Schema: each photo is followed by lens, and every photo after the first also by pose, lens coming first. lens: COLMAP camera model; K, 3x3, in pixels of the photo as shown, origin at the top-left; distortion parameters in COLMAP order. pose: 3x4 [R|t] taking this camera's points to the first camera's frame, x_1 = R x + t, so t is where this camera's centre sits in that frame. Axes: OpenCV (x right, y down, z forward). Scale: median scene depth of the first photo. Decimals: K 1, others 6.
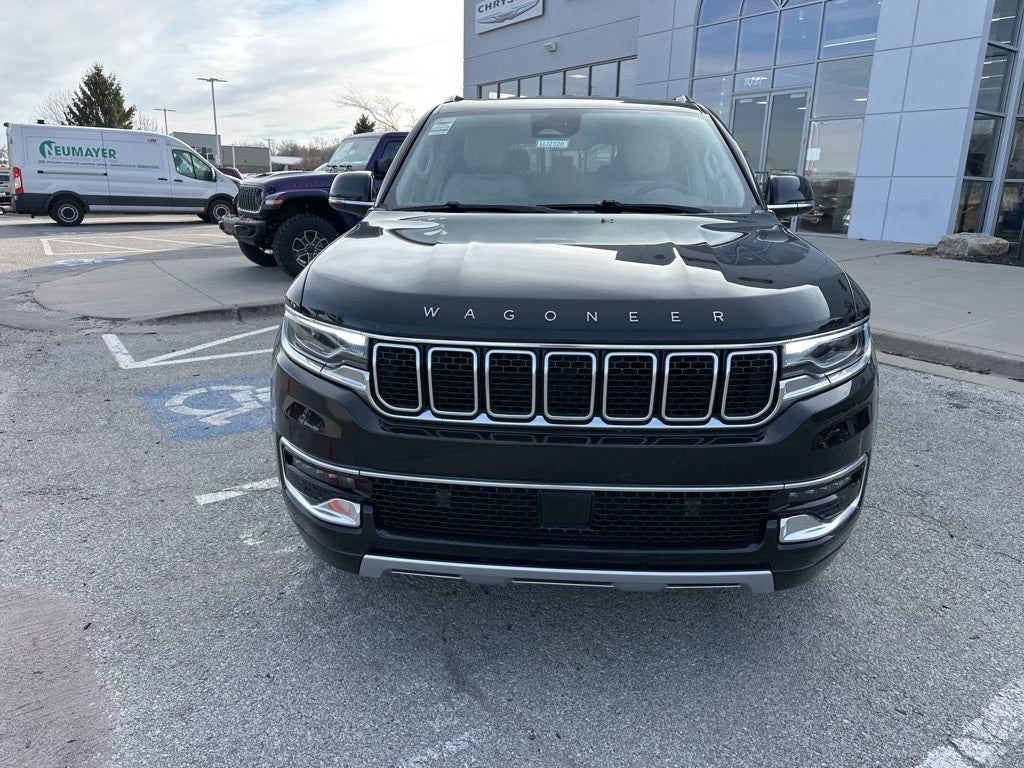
lens RADIAL K [[716.4, 0, 513.9], [0, 716.4, 394.2], [0, 0, 1]] dist [0.049216, -0.056987]
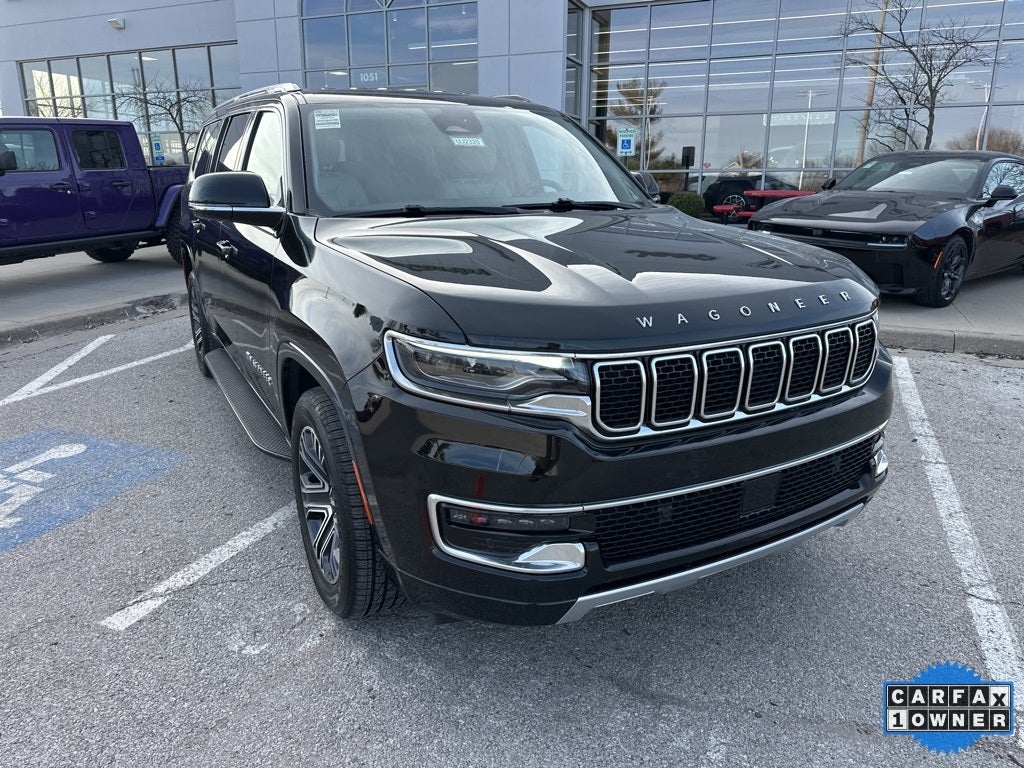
lens RADIAL K [[716.4, 0, 510.4], [0, 716.4, 386.0], [0, 0, 1]] dist [0.049216, -0.056987]
pose [[0.841873, -0.163855, 0.514199, -0.652767], [0.164222, 0.985390, 0.045131, -0.087642], [-0.514082, 0.046448, 0.856482, 0.239156]]
